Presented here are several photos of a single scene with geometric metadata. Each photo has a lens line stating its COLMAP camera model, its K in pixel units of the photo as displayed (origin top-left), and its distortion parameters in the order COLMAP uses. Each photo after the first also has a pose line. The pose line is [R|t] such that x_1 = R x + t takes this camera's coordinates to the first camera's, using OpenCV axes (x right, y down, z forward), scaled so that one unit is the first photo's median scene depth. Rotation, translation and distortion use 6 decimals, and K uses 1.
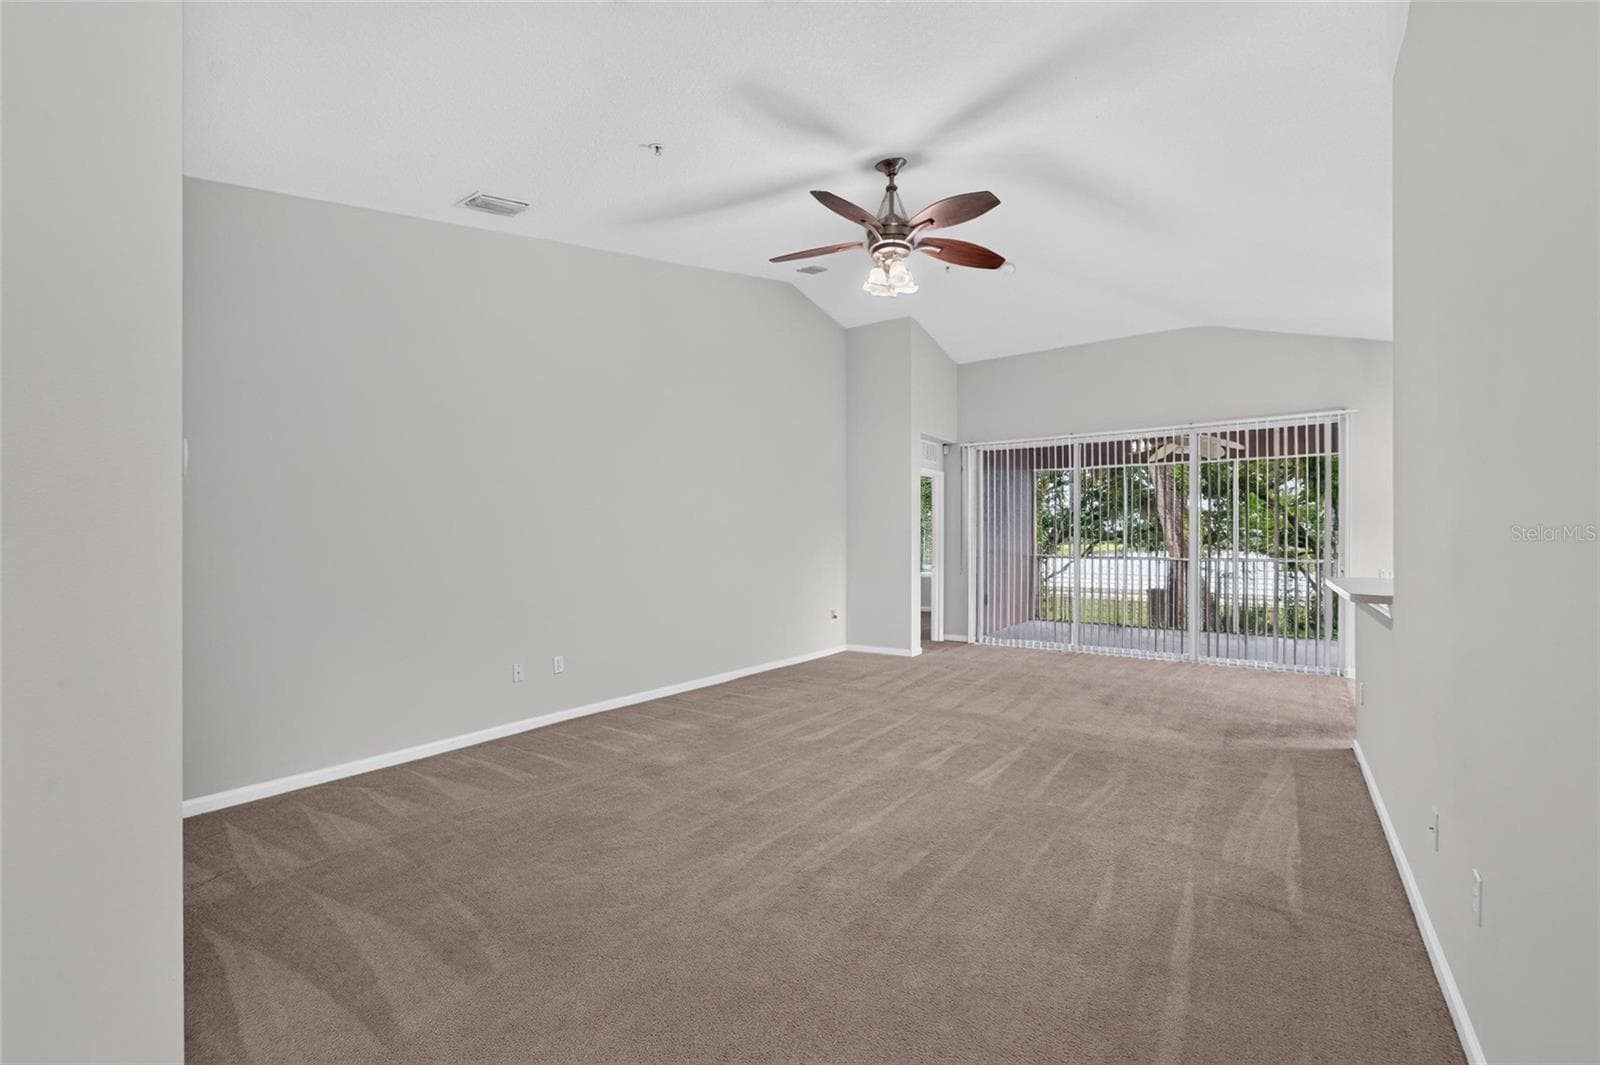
lens RADIAL K [[674.1, 0, 813.3], [0, 674.1, 535.7], [0, 0, 1]] dist [0.013750, 0.000166]
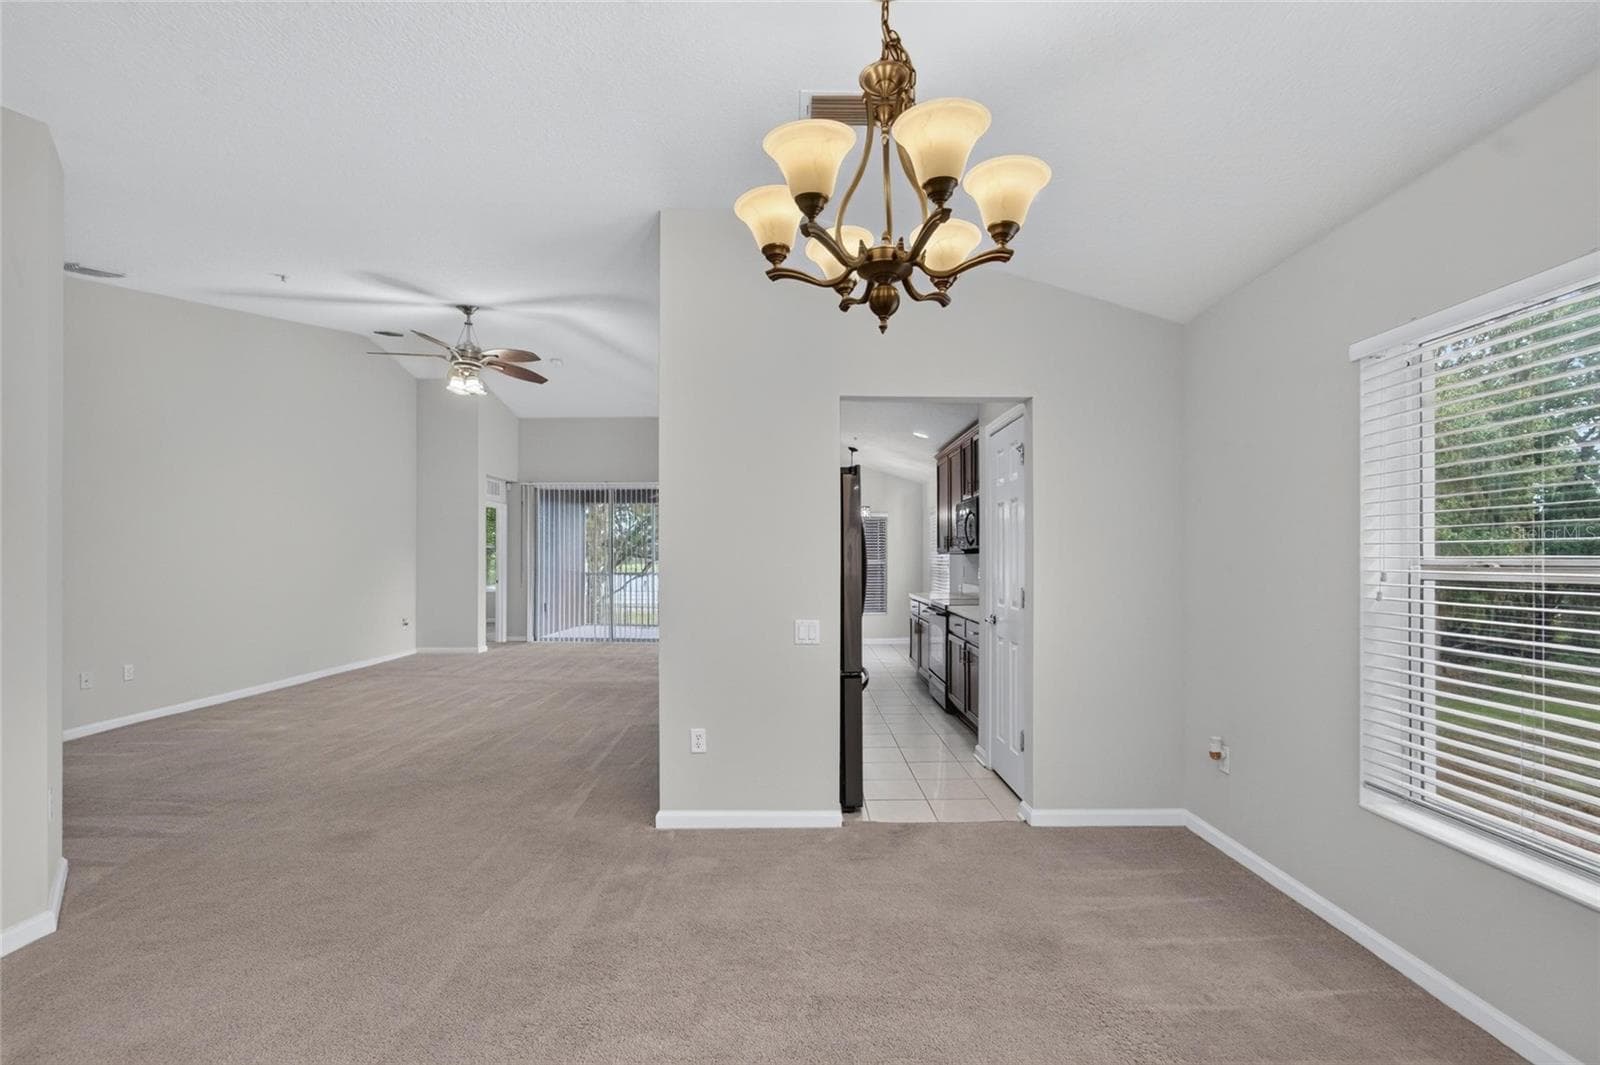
lens RADIAL K [[678.0, 0, 799.0], [0, 678.0, 554.0], [0, 0, 1]] dist [0.000088, -0.000106]
pose [[0.828491, 0.002555, 0.559996, -0.086401], [-0.002431, 0.999997, -0.000967, -0.003146], [-0.559997, -0.000561, 0.828494, -0.481868]]
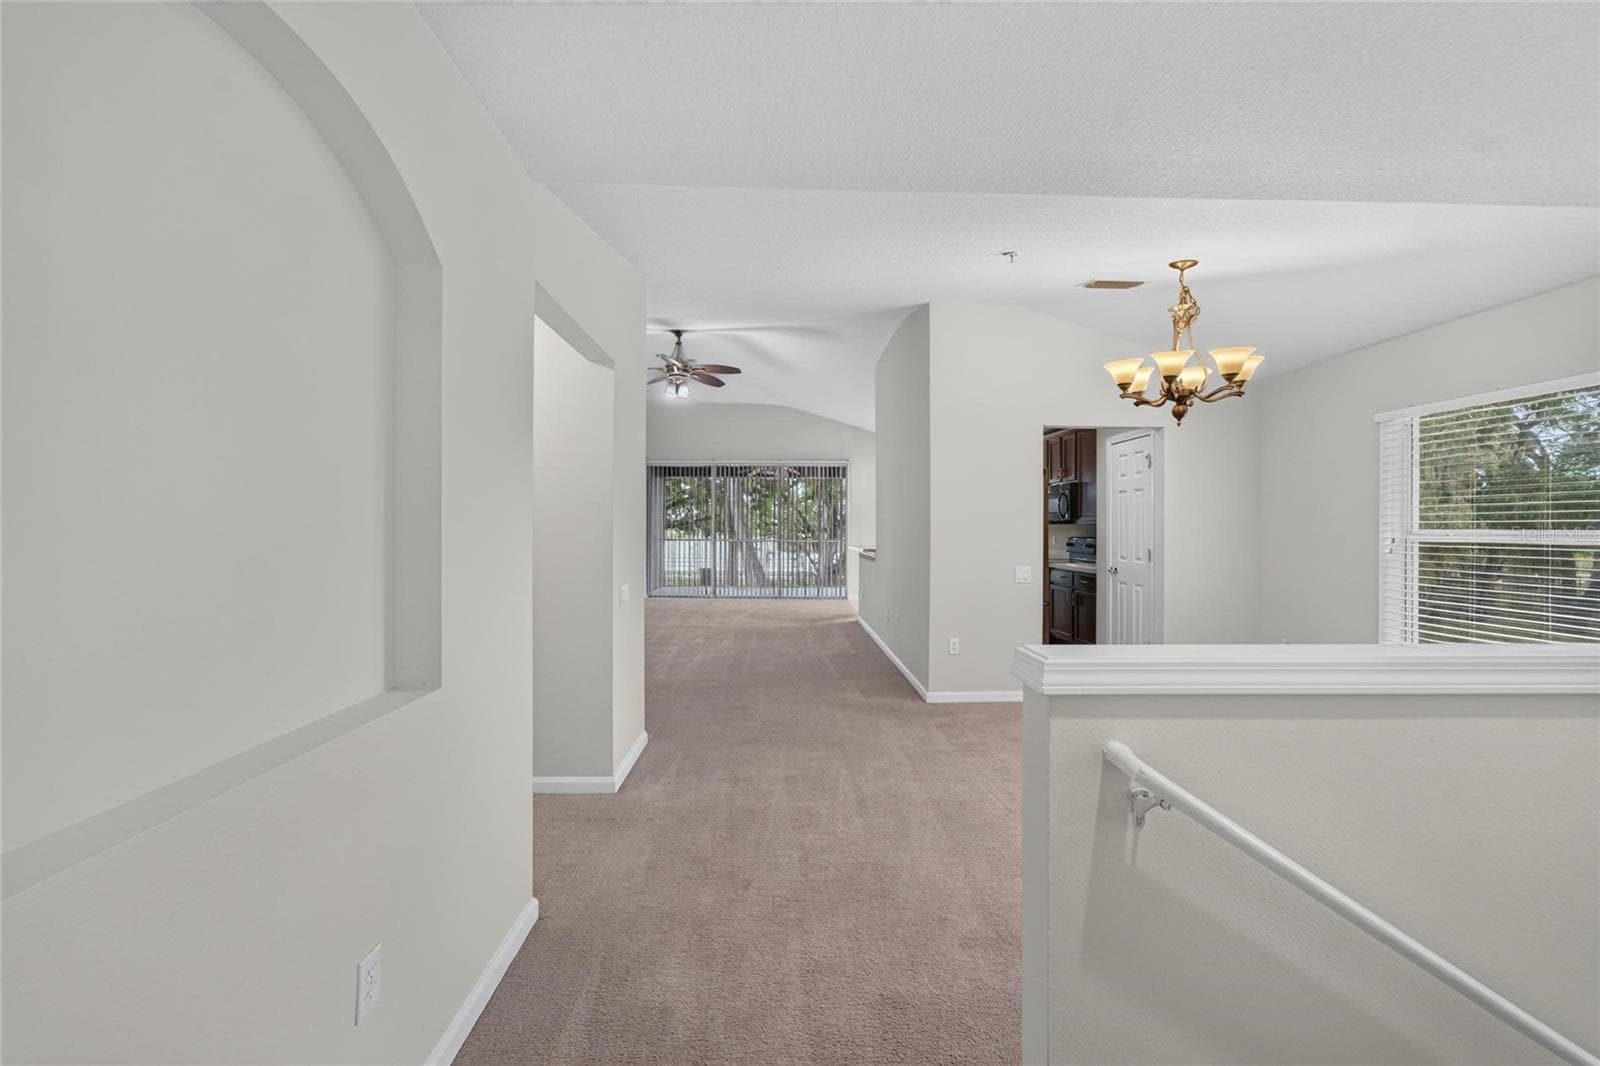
lens RADIAL K [[674.1, 0, 813.3], [0, 674.1, 536.2], [0, 0, 1]] dist [0.013750, 0.000166]
pose [[0.797771, -0.006921, 0.602921, -0.541752], [-0.004850, 0.999828, 0.017894, -0.006013], [-0.602941, -0.017199, 0.797600, -0.559211]]
